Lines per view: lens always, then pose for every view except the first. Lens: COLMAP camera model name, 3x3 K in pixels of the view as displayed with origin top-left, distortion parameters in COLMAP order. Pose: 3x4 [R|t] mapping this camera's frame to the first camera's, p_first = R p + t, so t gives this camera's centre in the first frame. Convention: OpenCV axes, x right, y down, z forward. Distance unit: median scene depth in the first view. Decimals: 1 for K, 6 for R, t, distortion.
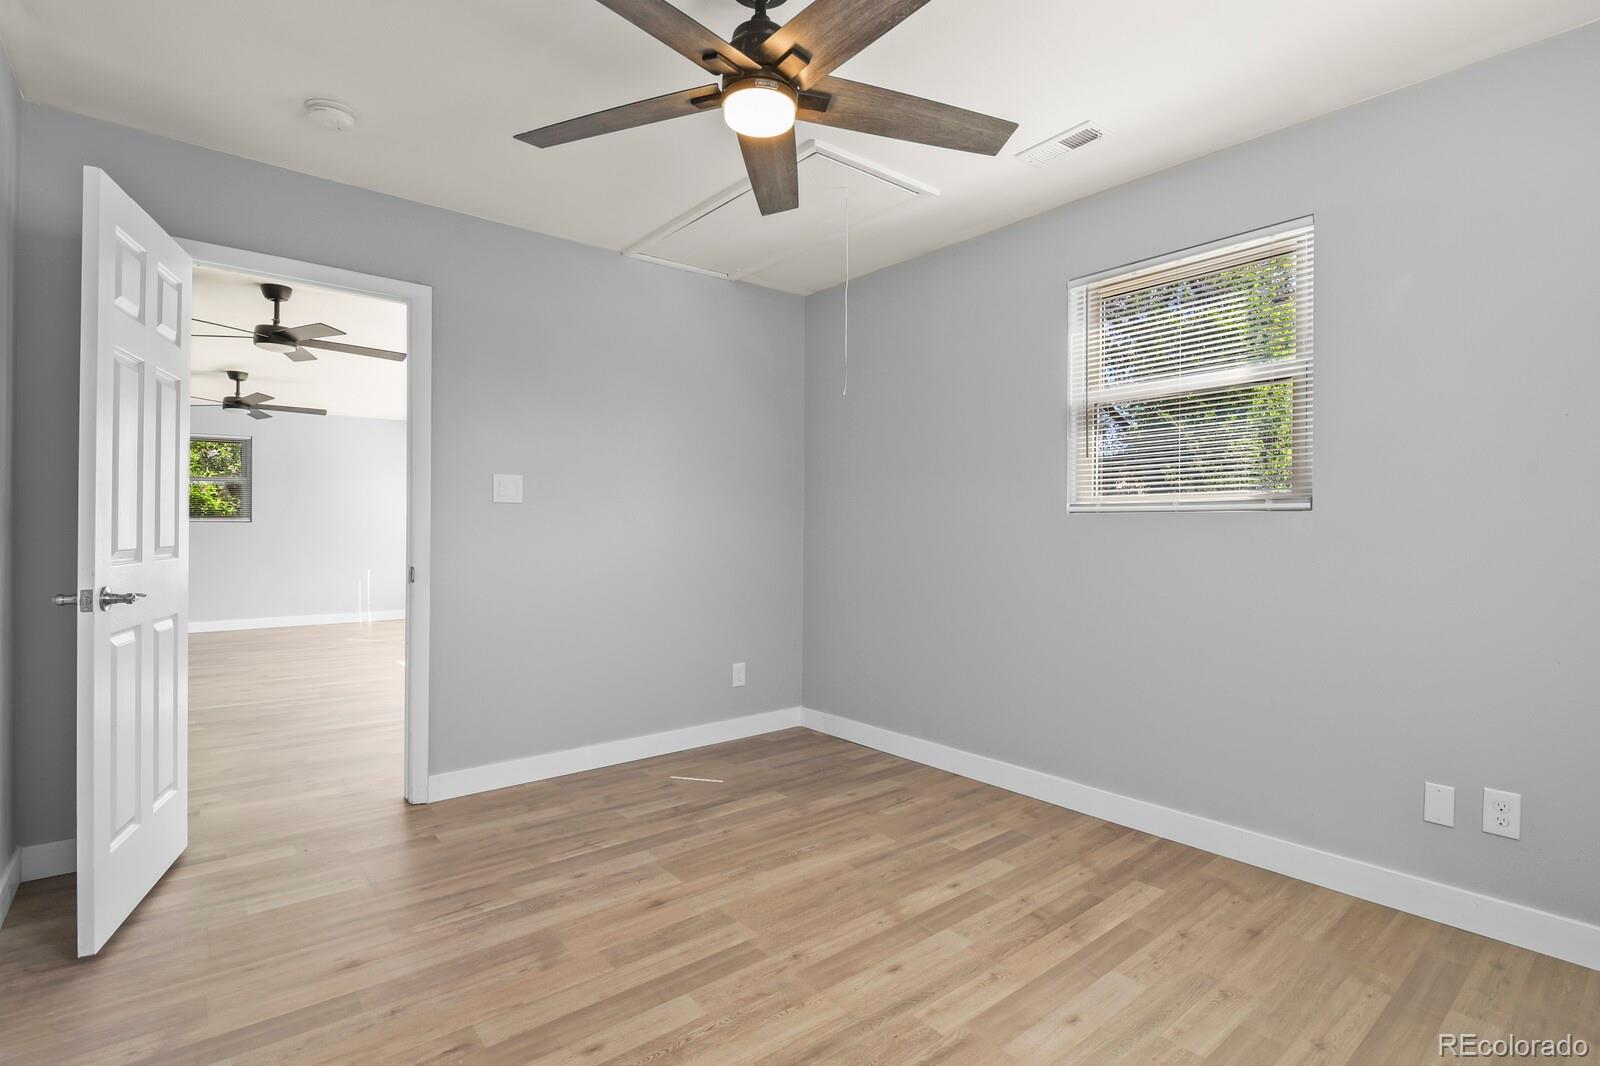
lens RADIAL K [[775.1, 0, 809.9], [0, 775.1, 530.8], [0, 0, 1]] dist [-0.010372, -0.001537]
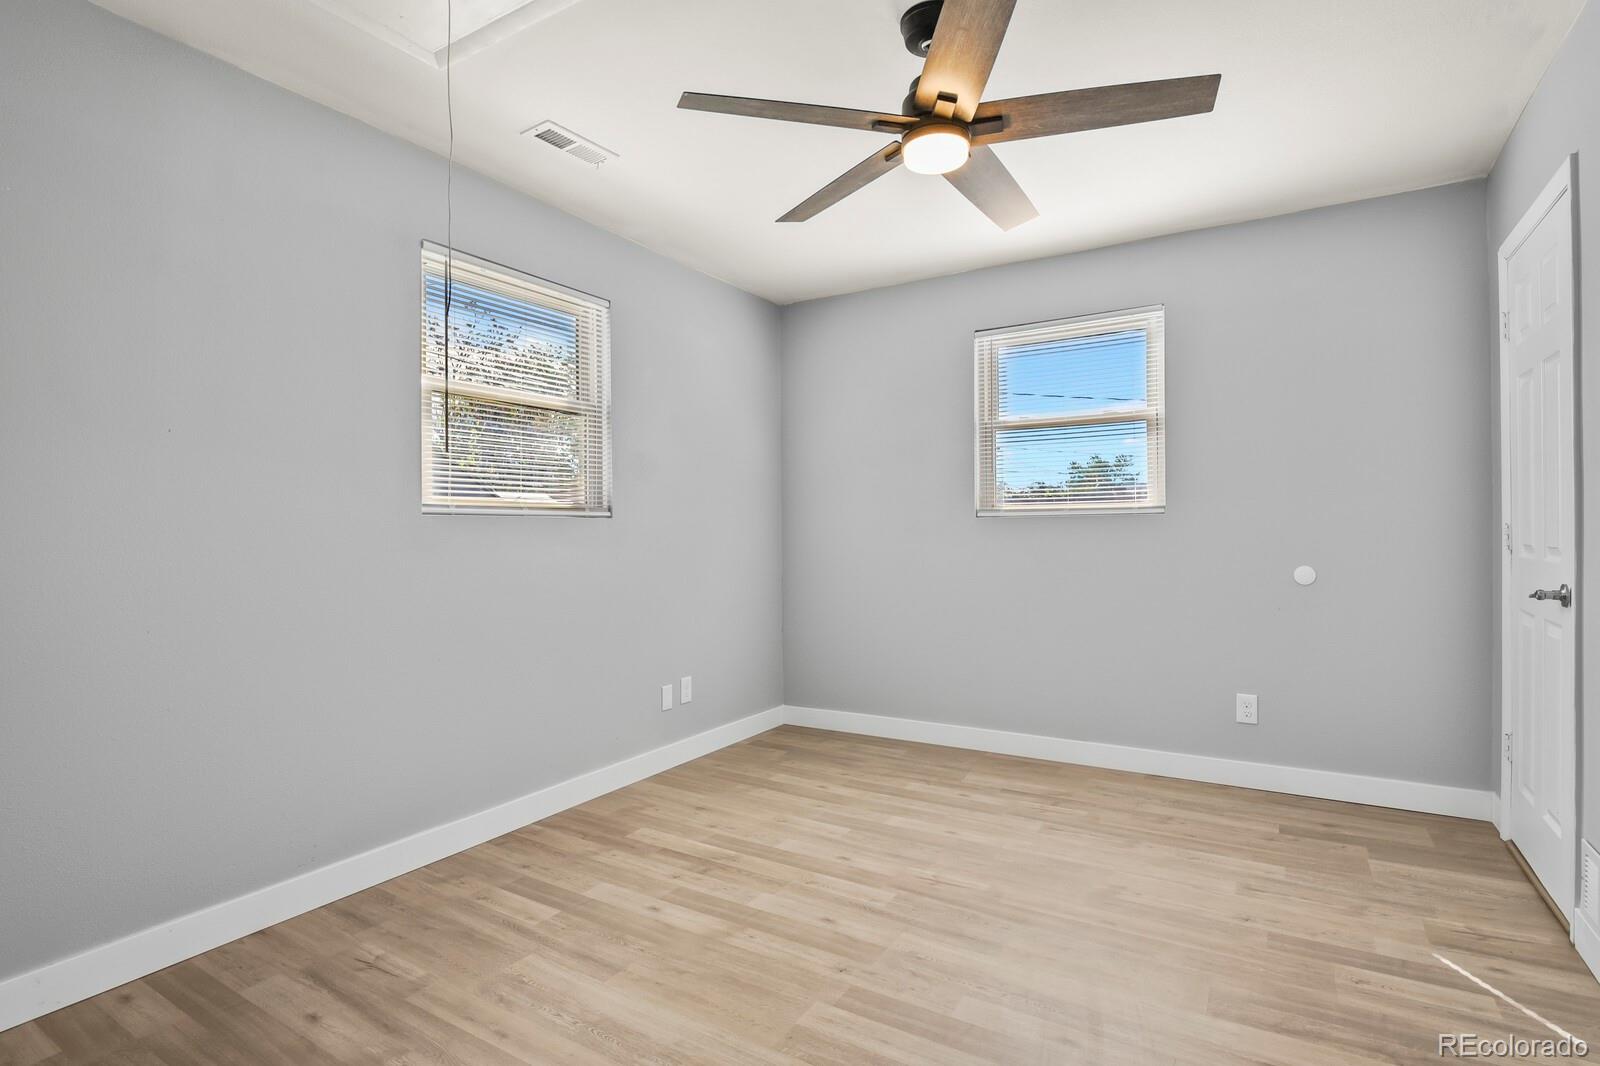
lens RADIAL K [[775.1, 0, 809.9], [0, 775.1, 530.8], [0, 0, 1]] dist [-0.010372, -0.001537]
pose [[-0.323167, 0.000397, 0.946342, -0.764393], [0.011379, 0.999929, 0.003467, -0.004011], [-0.946273, 0.011889, -0.323149, 1.113319]]
